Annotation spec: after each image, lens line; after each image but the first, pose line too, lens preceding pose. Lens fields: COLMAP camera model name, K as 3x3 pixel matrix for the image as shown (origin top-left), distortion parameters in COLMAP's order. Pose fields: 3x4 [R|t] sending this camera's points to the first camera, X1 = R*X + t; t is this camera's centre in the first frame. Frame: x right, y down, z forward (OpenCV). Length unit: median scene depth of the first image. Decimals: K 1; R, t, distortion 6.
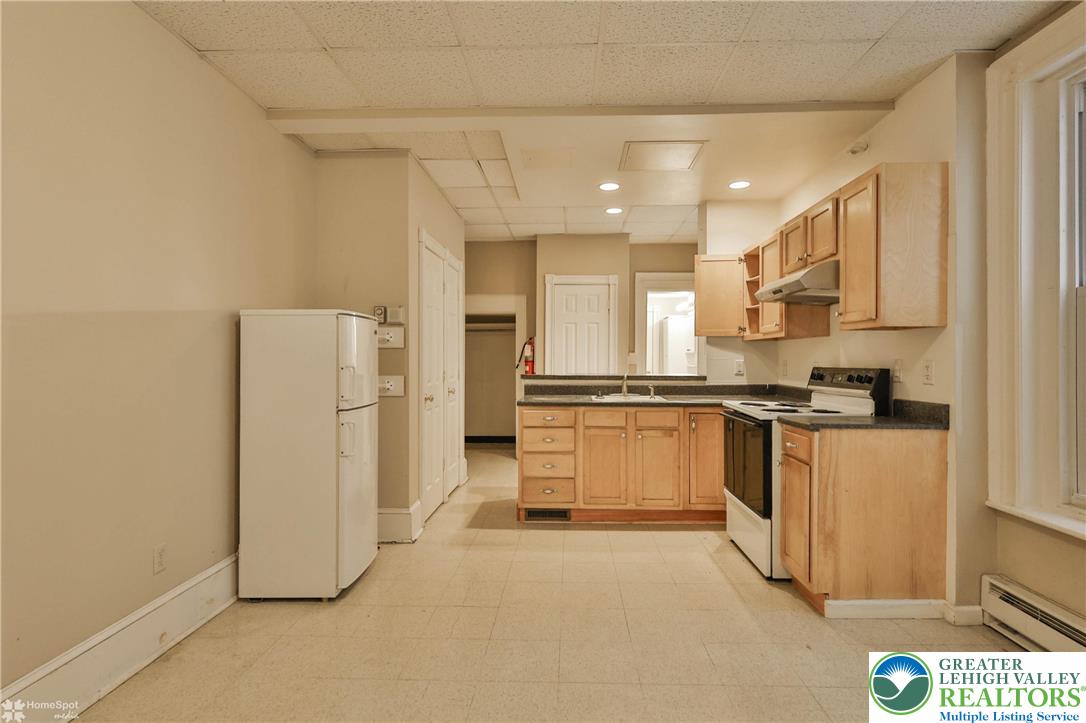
lens RADIAL K [[543.1, 0, 551.2], [0, 543.1, 357.4], [0, 0, 1]] dist [0.001150, 0.004356]
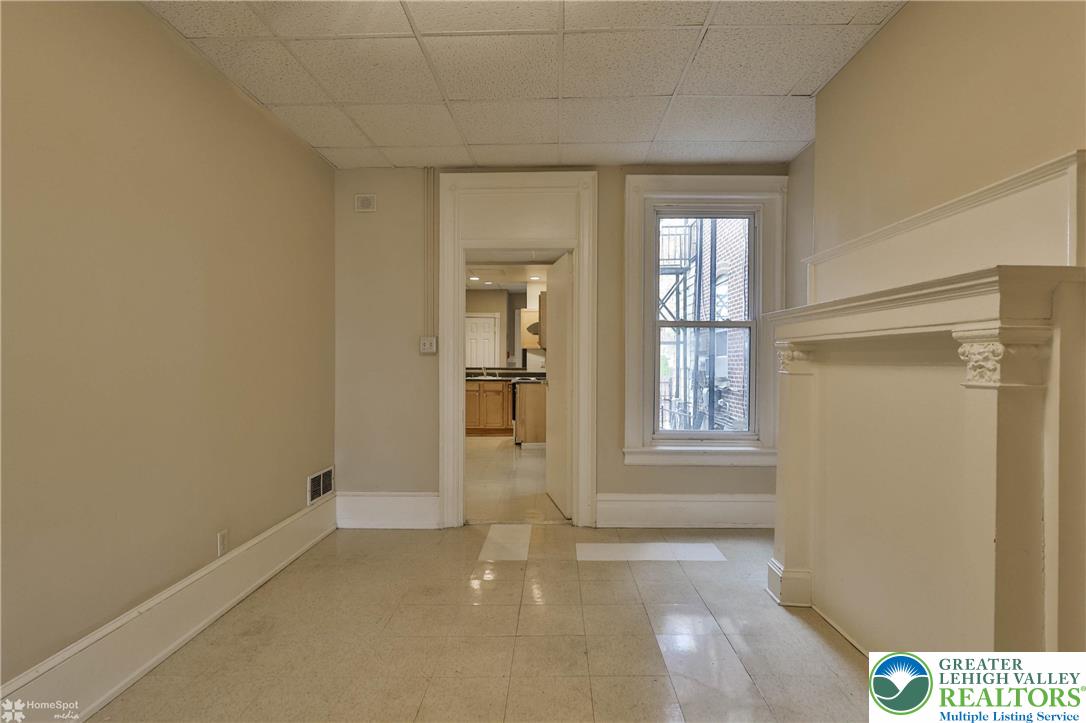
lens RADIAL K [[543.1, 0, 548.3], [0, 543.1, 363.4], [0, 0, 1]] dist [0.001150, 0.004356]
pose [[0.999945, -0.004811, 0.009345, 0.526185], [0.004730, 0.999952, 0.008634, 0.001407], [-0.009386, -0.008589, 0.999919, -1.582485]]
